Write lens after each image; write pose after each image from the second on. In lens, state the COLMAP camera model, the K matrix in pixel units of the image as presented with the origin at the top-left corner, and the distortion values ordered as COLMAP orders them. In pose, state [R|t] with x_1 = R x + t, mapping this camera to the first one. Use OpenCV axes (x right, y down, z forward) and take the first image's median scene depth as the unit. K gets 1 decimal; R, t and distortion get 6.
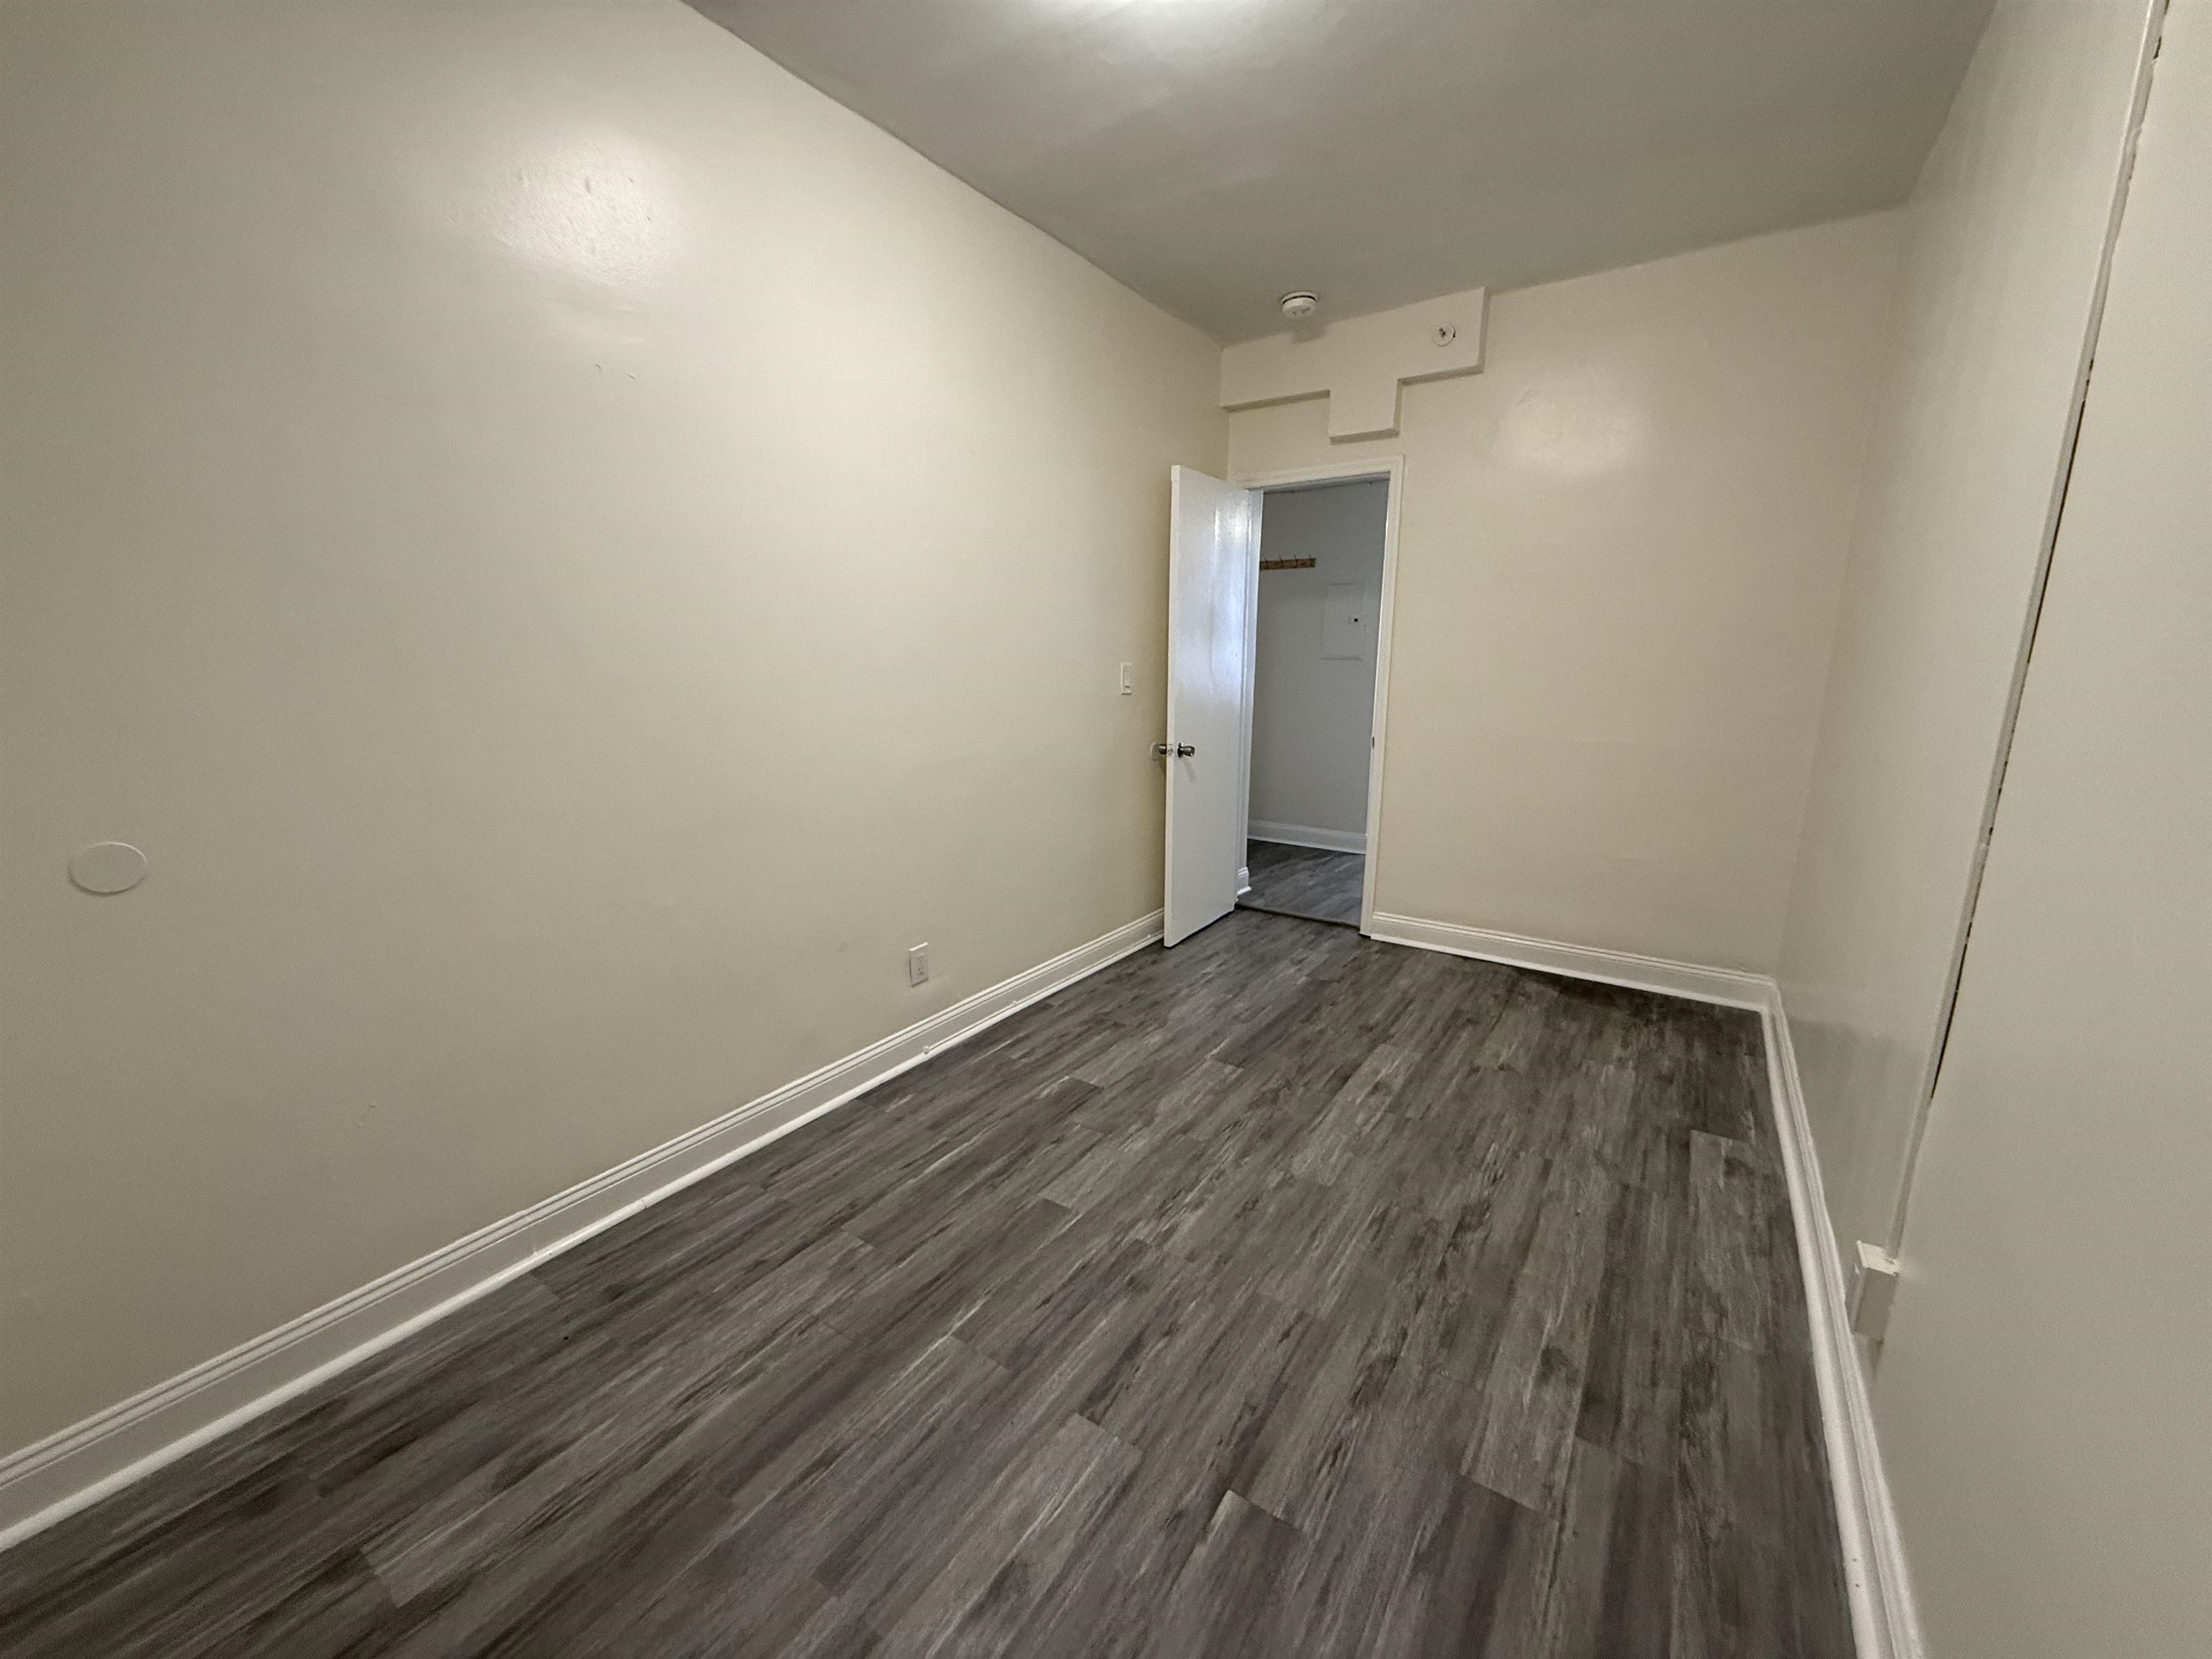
lens RADIAL K [[875.8, 0, 1099.8], [0, 875.8, 829.2], [0, 0, 1]] dist [-0.001002, 0.000267]
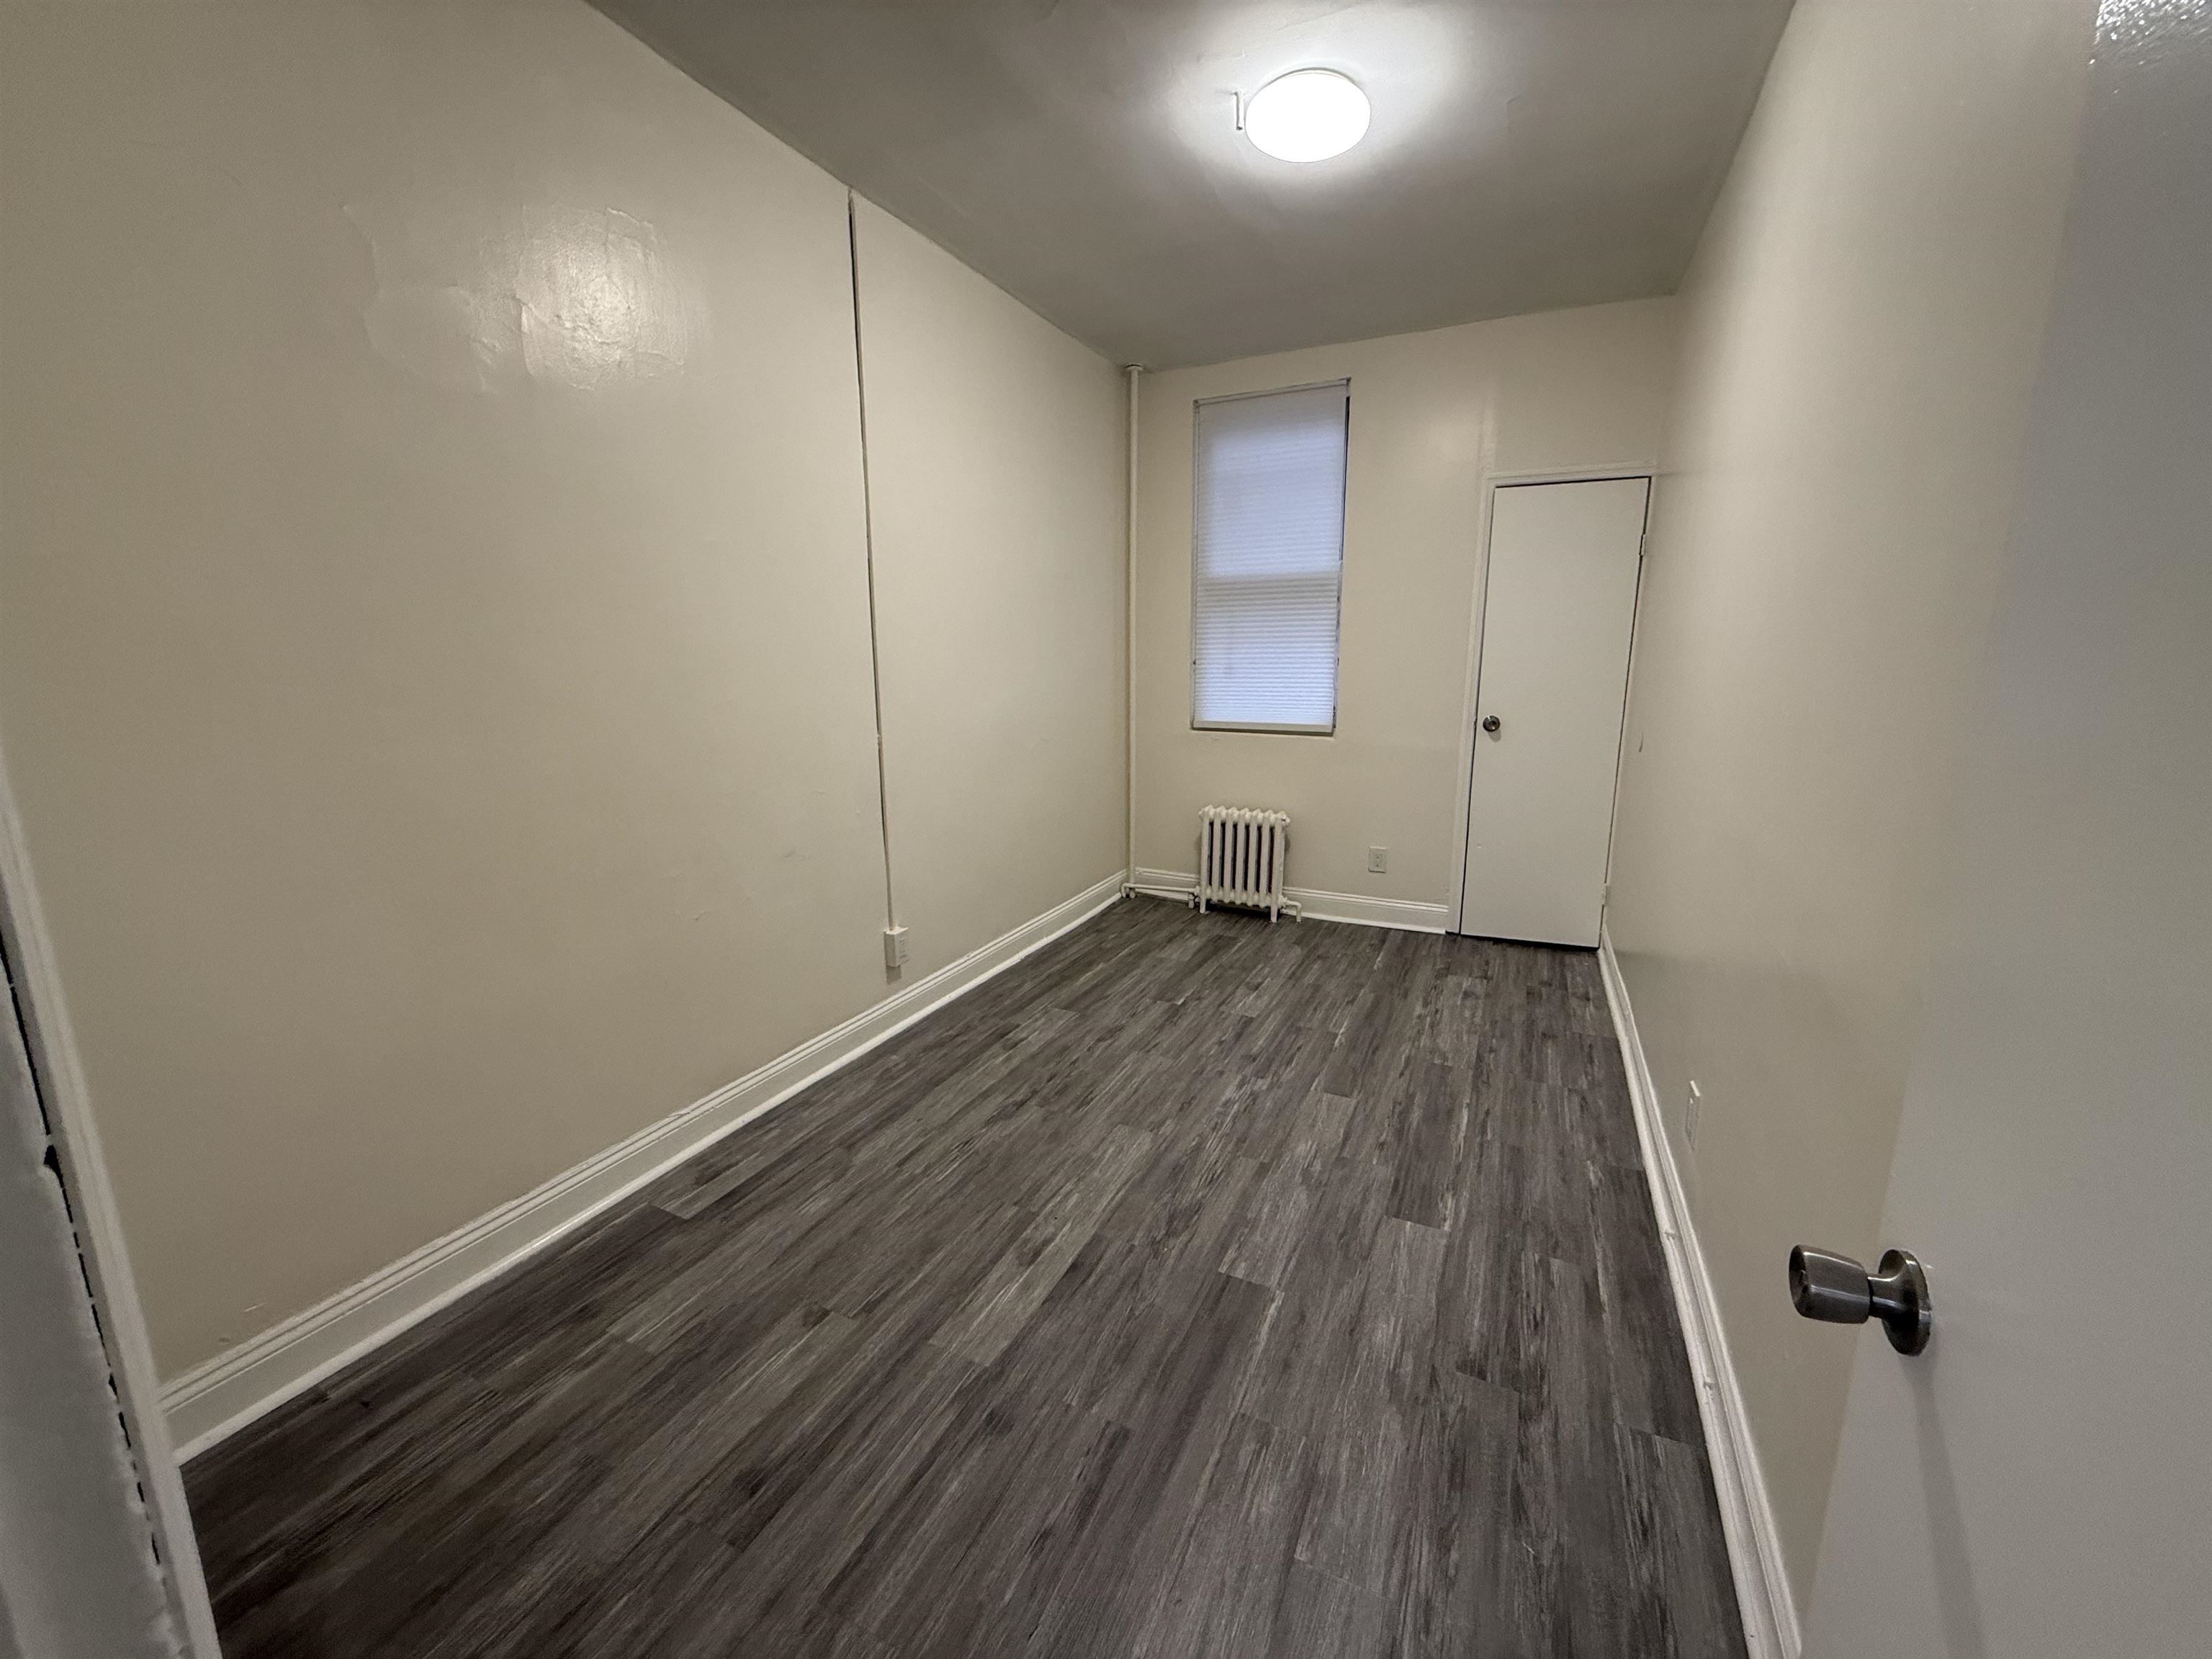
lens RADIAL K [[875.8, 0, 1099.8], [0, 875.8, 829.2], [0, 0, 1]] dist [-0.001002, 0.000267]
pose [[-0.989509, 0.027764, -0.141779, 0.425826], [-0.030016, 0.920437, 0.389737, -0.375809], [0.141320, 0.389904, -0.909947, 1.828561]]
